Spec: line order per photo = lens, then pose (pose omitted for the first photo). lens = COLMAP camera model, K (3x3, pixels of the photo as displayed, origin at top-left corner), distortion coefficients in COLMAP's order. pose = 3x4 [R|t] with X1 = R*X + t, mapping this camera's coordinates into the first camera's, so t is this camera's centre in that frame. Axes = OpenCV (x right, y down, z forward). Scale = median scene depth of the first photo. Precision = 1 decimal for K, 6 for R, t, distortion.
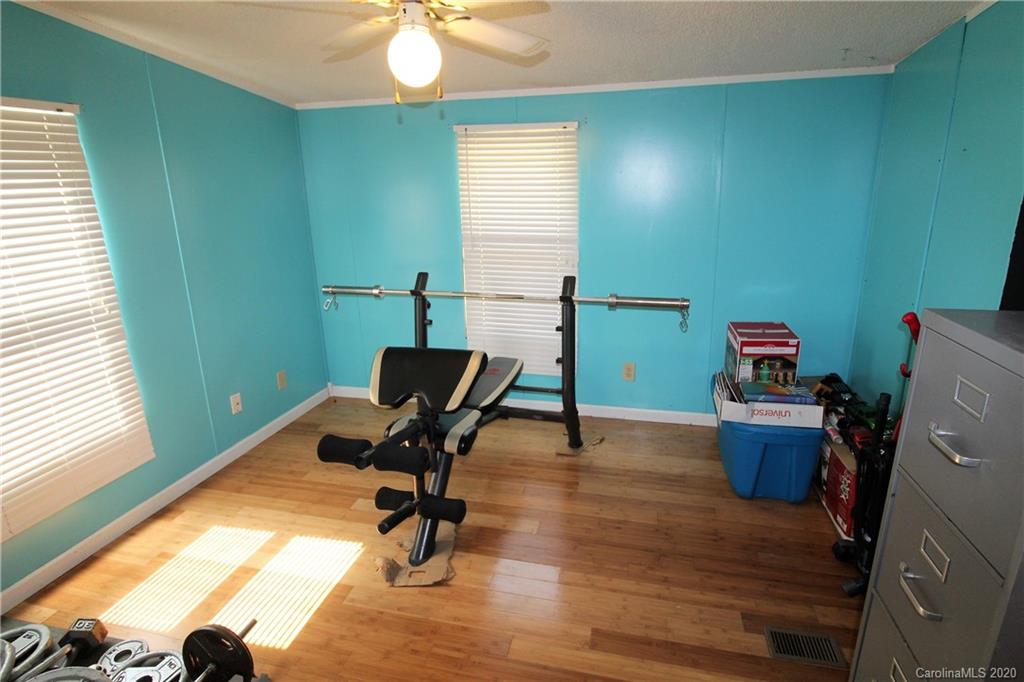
lens RADIAL K [[532.2, 0, 514.1], [0, 532.2, 340.7], [0, 0, 1]] dist [0.000462, -0.009643]
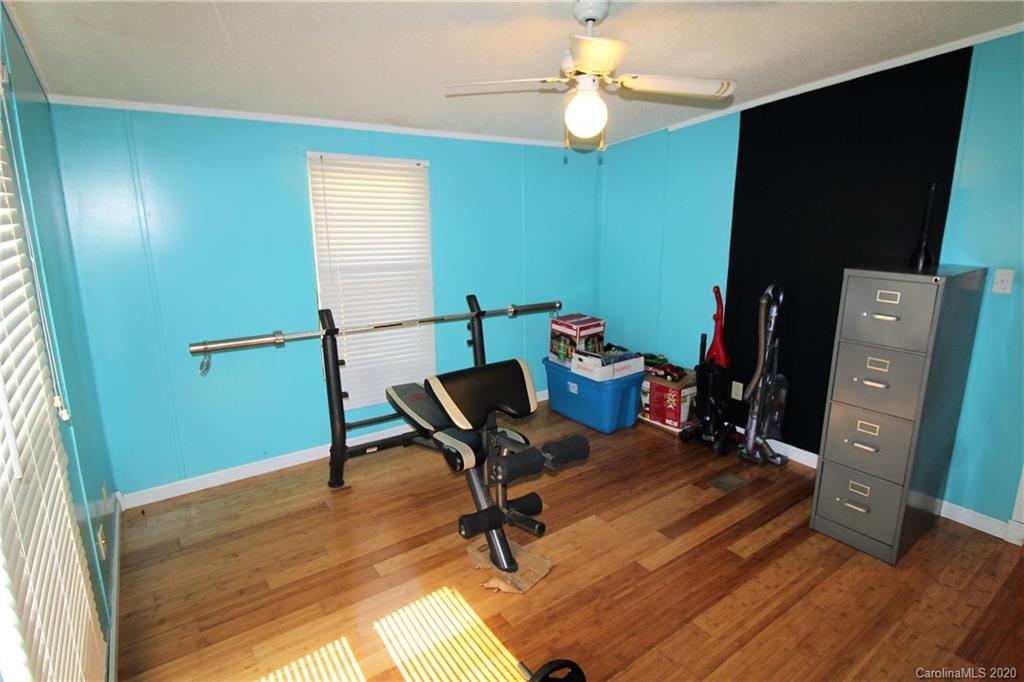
lens RADIAL K [[532.2, 0, 518.7], [0, 532.2, 334.4], [0, 0, 1]] dist [0.000462, -0.009643]
pose [[0.645161, -0.151378, 0.748901, -0.719798], [0.205317, 0.978472, 0.020906, -0.043178], [-0.735943, 0.140274, 0.662352, 0.189610]]
